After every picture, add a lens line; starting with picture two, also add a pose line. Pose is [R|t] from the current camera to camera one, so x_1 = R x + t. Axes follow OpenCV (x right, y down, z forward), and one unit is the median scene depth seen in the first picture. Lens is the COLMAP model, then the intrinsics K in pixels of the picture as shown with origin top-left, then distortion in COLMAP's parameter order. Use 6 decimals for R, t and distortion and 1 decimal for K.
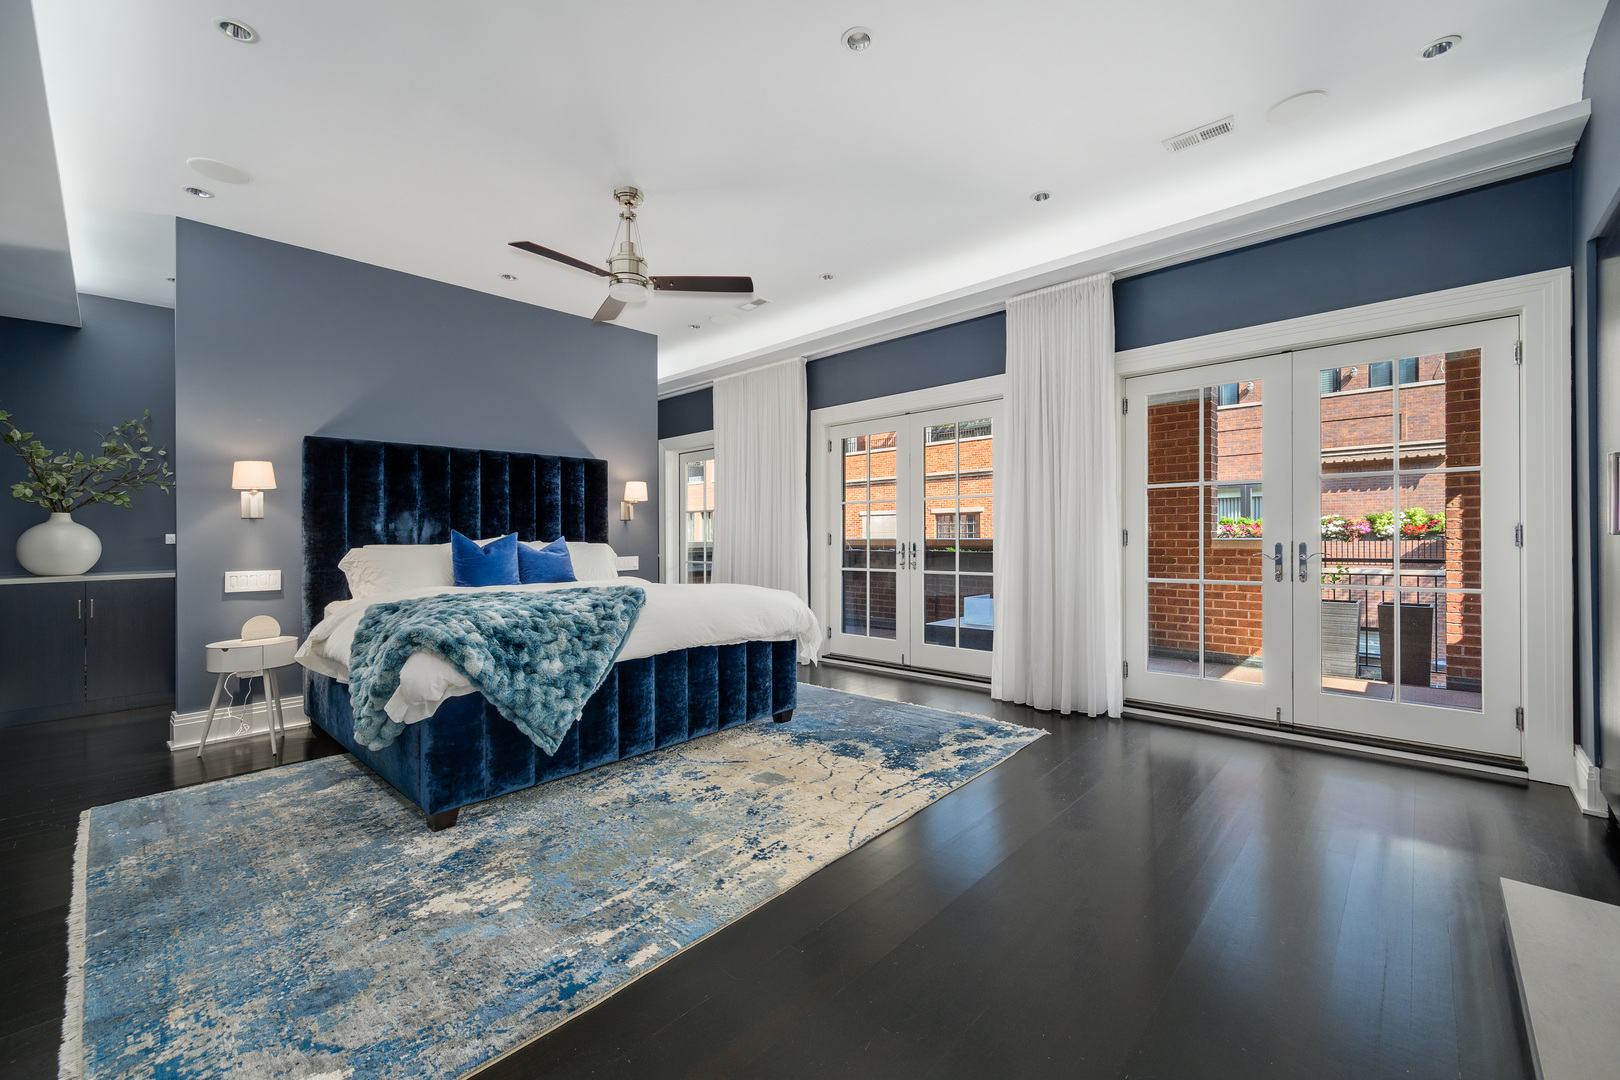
lens RADIAL K [[681.1, 0, 813.2], [0, 681.1, 537.2], [0, 0, 1]] dist [0.000127, 0.000380]
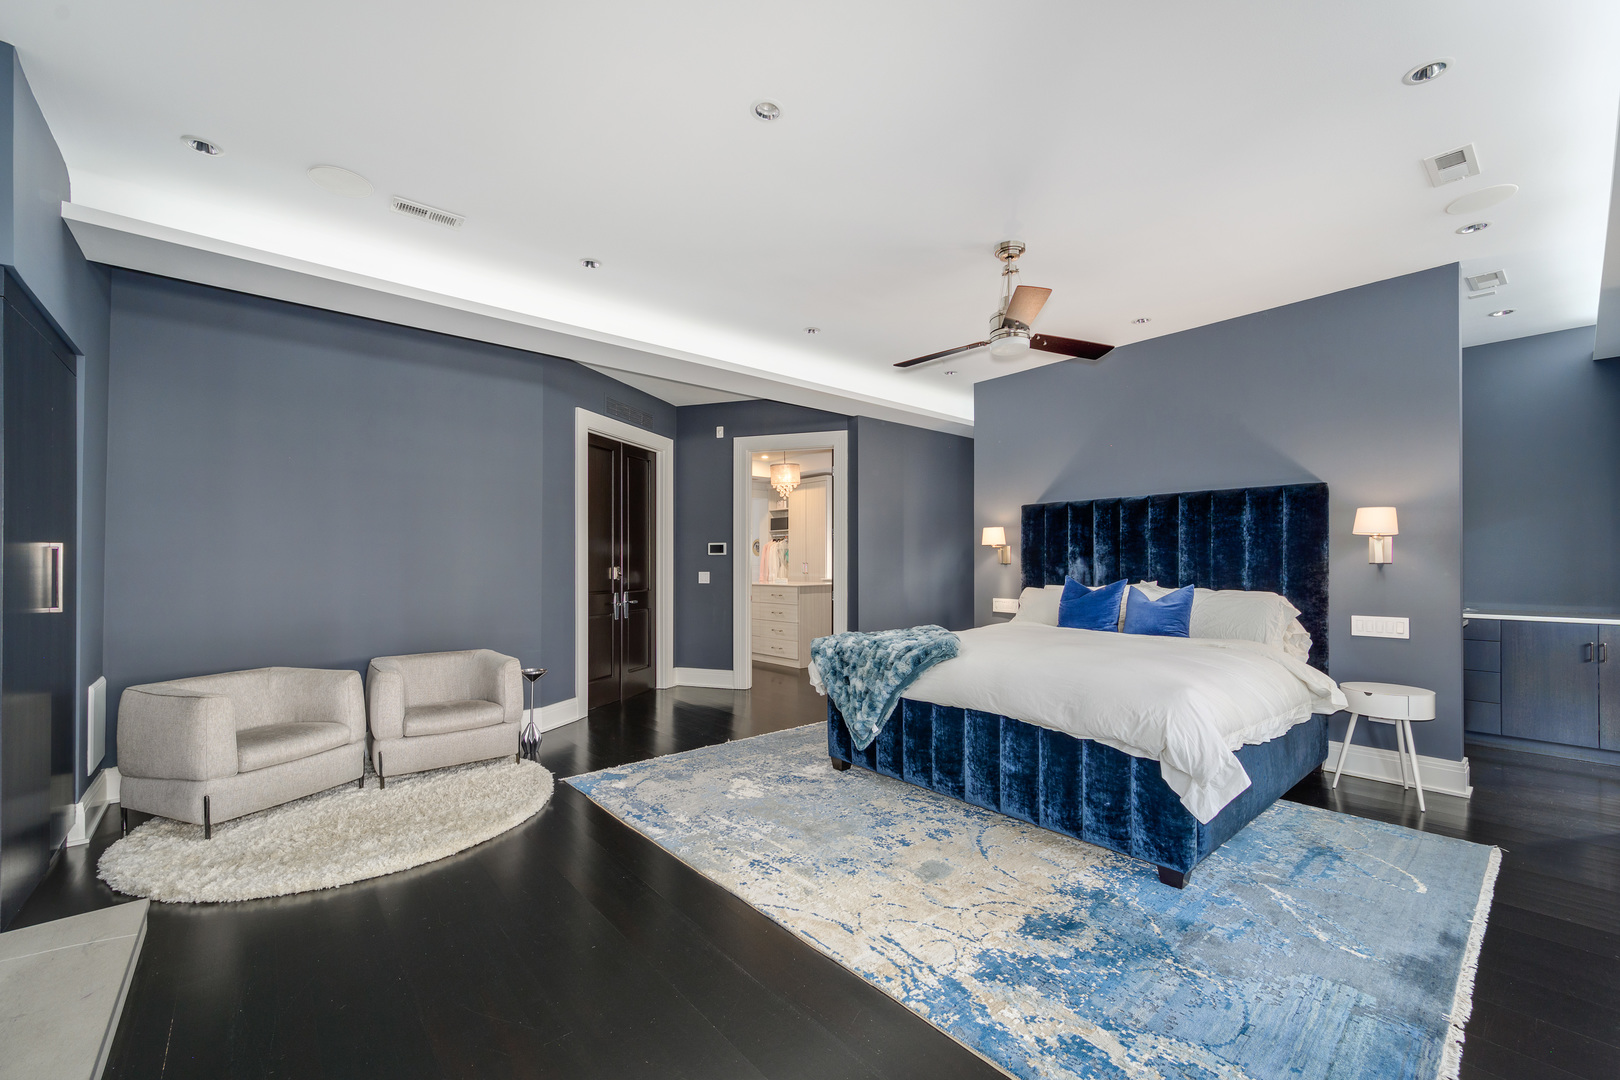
lens RADIAL K [[643.7, 0, 815.4], [0, 643.7, 549.1], [0, 0, 1]] dist [0.001177, 0.000060]
pose [[-0.120767, -0.007809, -0.992650, 0.792113], [-0.004525, 0.999963, -0.007316, -0.059808], [0.992671, 0.003608, -0.120798, 0.939587]]
